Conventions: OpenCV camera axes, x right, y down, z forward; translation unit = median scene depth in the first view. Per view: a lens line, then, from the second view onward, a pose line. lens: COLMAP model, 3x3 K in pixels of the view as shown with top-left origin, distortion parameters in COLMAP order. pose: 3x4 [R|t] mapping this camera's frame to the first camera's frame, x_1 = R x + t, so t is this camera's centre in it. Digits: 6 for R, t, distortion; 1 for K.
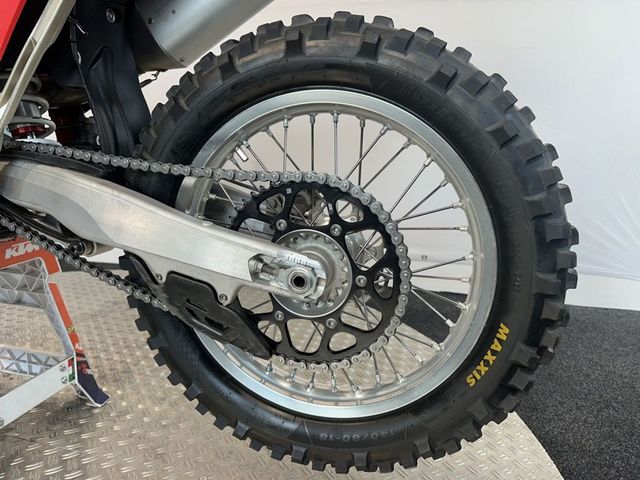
lens RADIAL K [[438.3, 0, 320.0], [0, 438.3, 240.0], [0, 0, 1]] dist [0.004171, -0.001707]
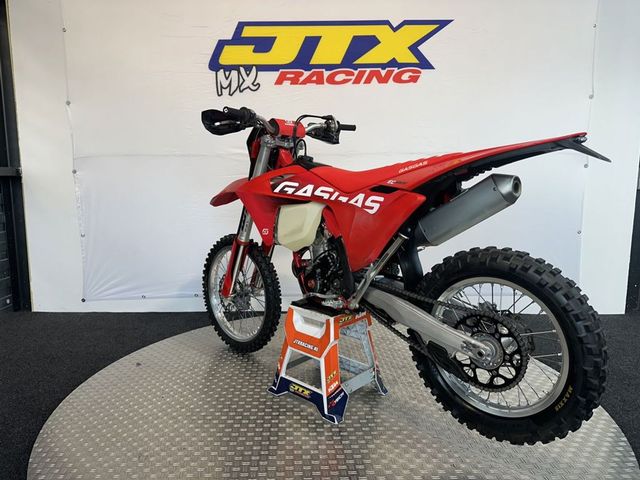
lens RADIAL K [[438.3, 0, 320.0], [0, 438.3, 240.0], [0, 0, 1]] dist [0.004171, -0.001707]
pose [[0.866322, 0.036279, -0.498167, 0.362900], [-0.071427, 0.996107, -0.051671, -0.339333], [0.494353, 0.080346, 0.865540, -1.596149]]
